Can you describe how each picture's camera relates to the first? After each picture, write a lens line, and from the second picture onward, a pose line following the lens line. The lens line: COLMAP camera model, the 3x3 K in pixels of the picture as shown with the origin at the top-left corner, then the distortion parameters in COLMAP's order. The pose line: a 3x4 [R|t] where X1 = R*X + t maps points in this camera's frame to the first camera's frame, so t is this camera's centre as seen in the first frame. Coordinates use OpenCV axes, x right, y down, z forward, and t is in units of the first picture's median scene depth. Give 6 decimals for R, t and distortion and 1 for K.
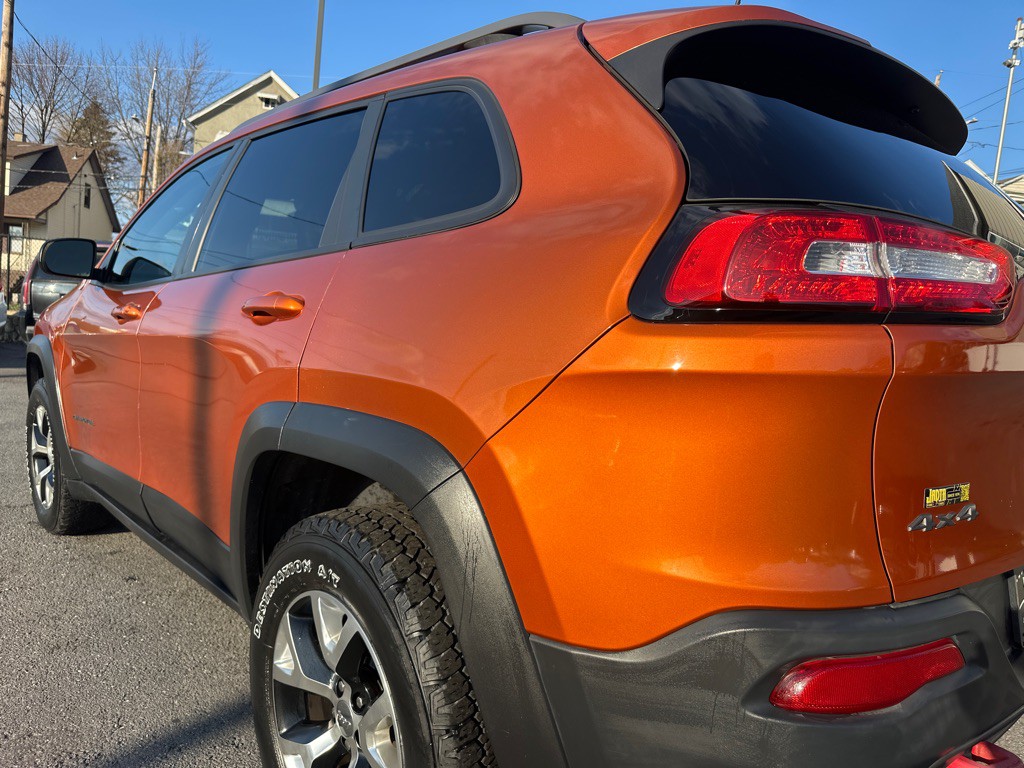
lens RADIAL K [[741.9, 0, 509.1], [0, 741.9, 387.5], [0, 0, 1]] dist [0.035164, -0.044287]
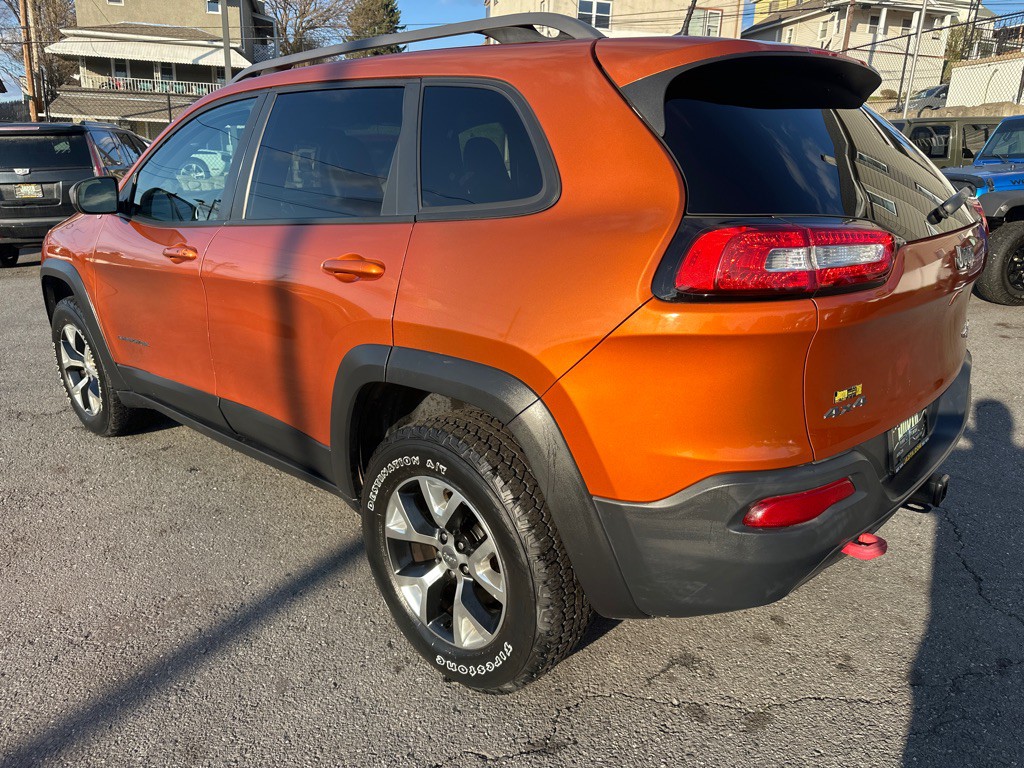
lens RADIAL K [[781.2, 0, 492.7], [0, 781.2, 385.2], [0, 0, 1]] dist [0.203120, -0.470620]
pose [[0.993935, -0.081826, 0.073470, -0.229876], [0.064257, 0.974315, 0.215827, -0.222773], [-0.089243, -0.209797, 0.973664, -0.461076]]
